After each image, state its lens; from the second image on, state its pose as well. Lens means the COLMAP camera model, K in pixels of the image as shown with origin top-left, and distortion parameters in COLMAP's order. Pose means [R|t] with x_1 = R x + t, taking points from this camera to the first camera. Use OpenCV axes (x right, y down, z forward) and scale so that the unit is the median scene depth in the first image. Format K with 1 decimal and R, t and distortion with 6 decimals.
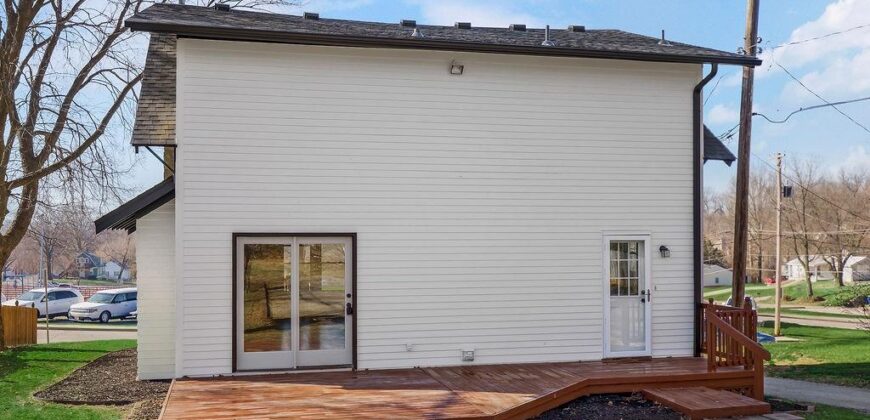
lens RADIAL K [[826.1, 0, 435.0], [0, 826.1, 210.0], [0, 0, 1]] dist [-0.009357, -0.007695]
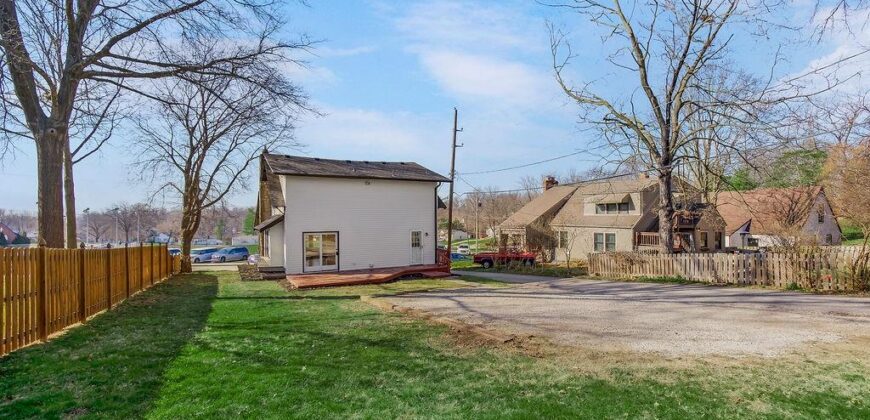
lens RADIAL K [[398.1, 0, 445.4], [0, 398.1, 210.4], [0, 0, 1]] dist [0.000338, 0.000048]
pose [[0.960530, 0.000258, 0.278175, -0.115435], [-0.004876, 0.999862, 0.015907, -0.077192], [-0.278132, -0.016636, 0.960399, -0.634689]]
